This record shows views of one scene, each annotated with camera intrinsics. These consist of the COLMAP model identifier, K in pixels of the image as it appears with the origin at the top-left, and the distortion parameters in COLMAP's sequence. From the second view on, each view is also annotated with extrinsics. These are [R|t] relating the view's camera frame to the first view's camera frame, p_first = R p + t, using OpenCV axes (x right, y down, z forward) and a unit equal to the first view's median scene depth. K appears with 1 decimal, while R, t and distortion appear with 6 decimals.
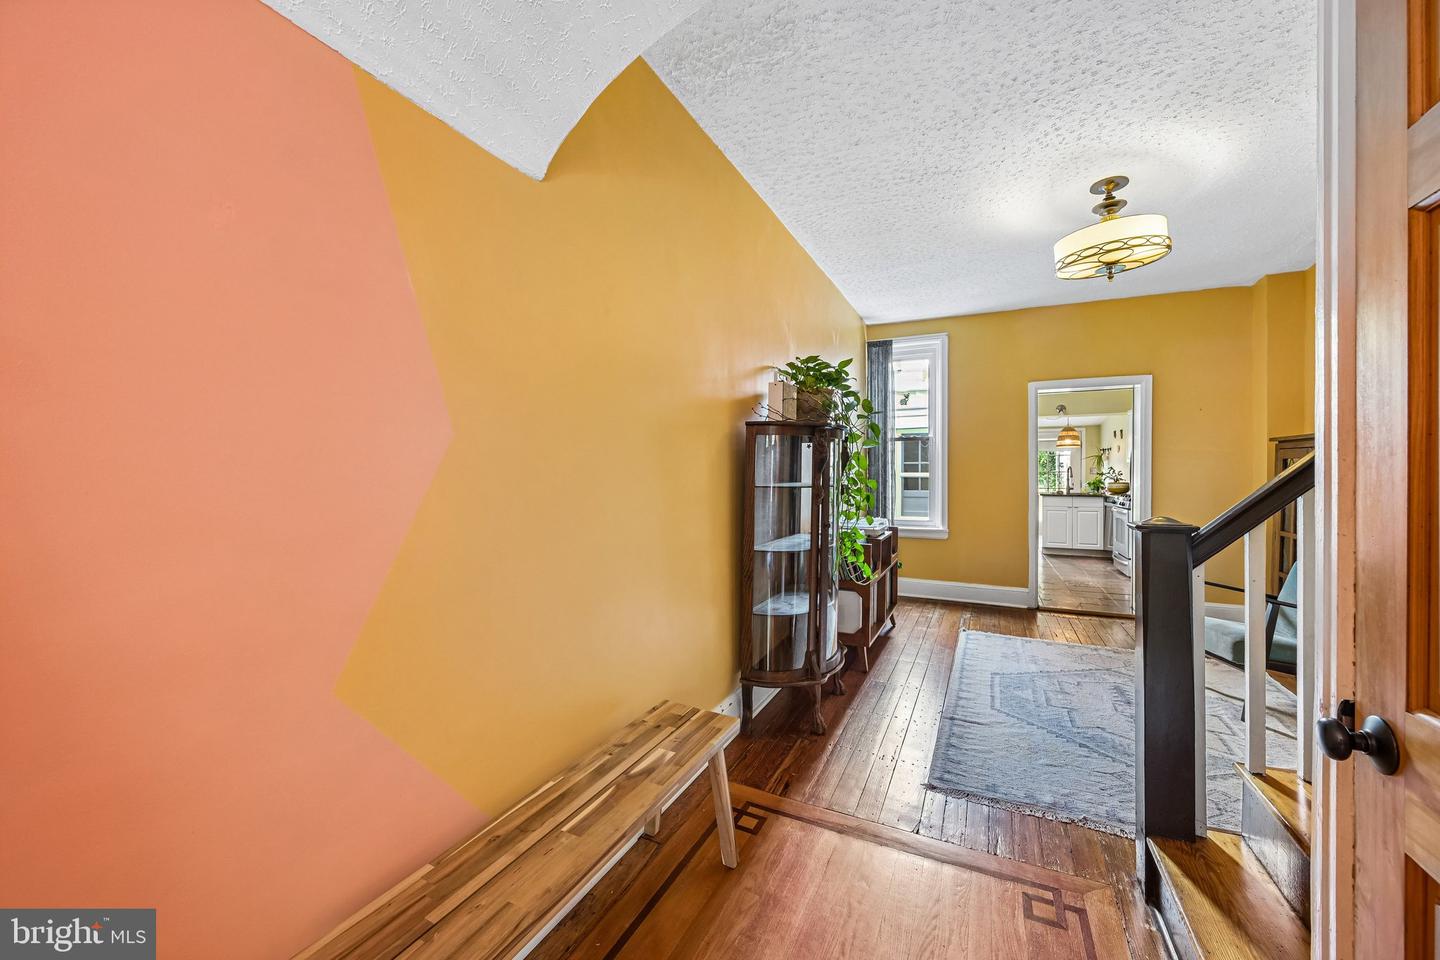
lens RADIAL K [[563.0, 0, 720.0], [0, 563.0, 480.0], [0, 0, 1]] dist [-0.000009, -0.000315]
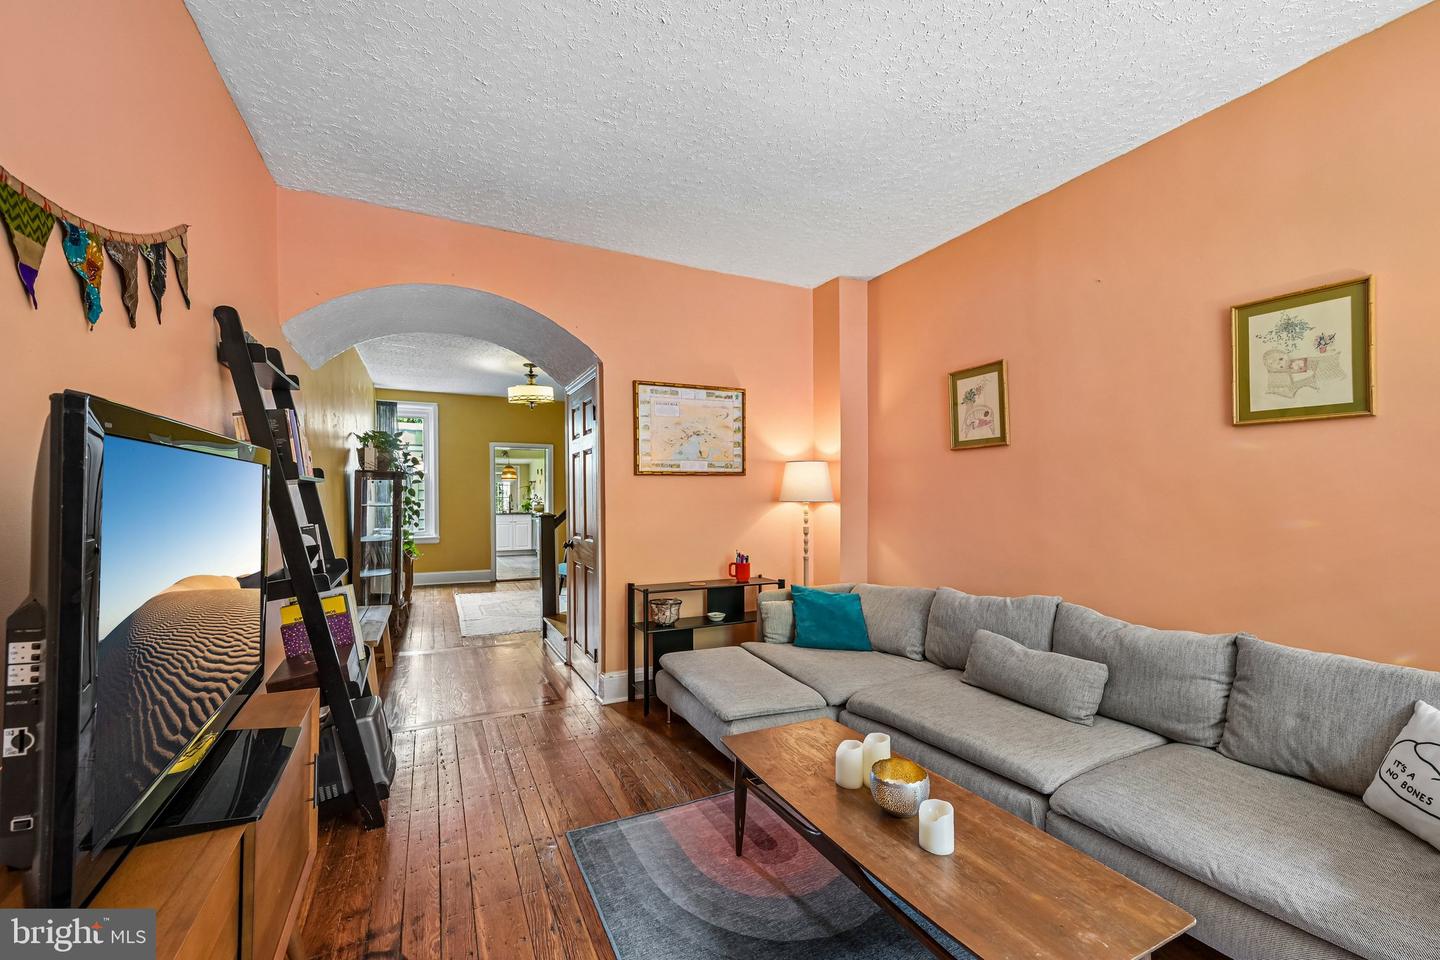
lens RADIAL K [[567.0, 0, 717.8], [0, 567.0, 499.2], [0, 0, 1]] dist [-0.001244, -0.000170]
pose [[0.610406, -0.003303, 0.792082, -0.464957], [0.012631, 0.999905, -0.005565, 0.010413], [-0.791988, 0.013402, 0.610389, -0.693713]]
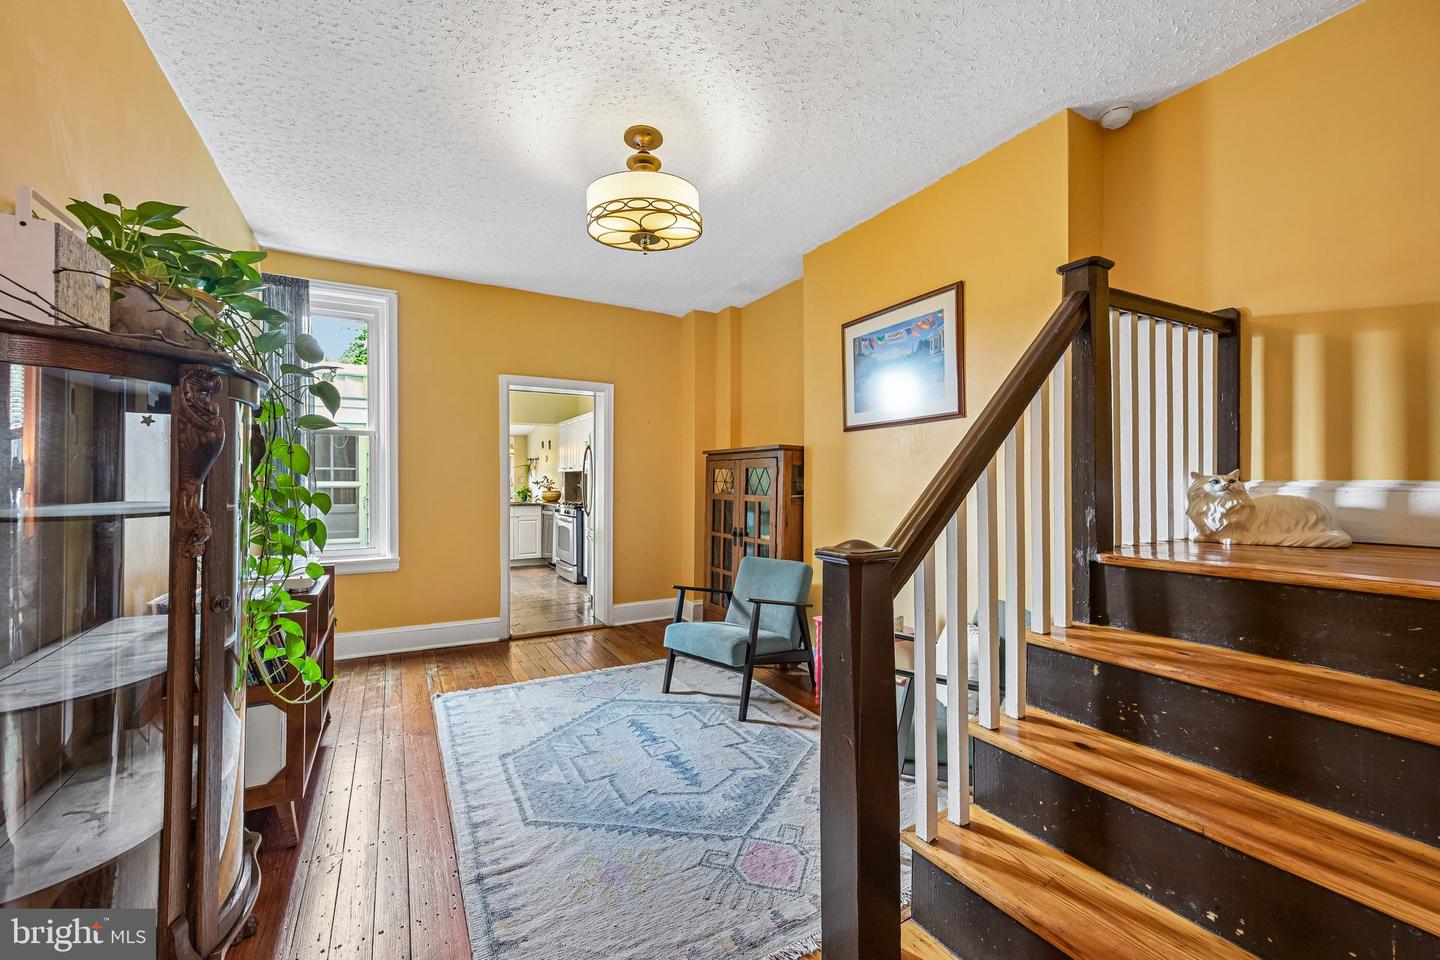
lens RADIAL K [[570.9, 0, 718.6], [0, 570.9, 484.4], [0, 0, 1]] dist [-0.000715, -0.000299]
pose [[0.568625, -0.004520, 0.822585, 0.037502], [0.011968, 0.999925, -0.002779, -0.001733], [-0.822510, 0.011424, 0.568636, 0.324053]]
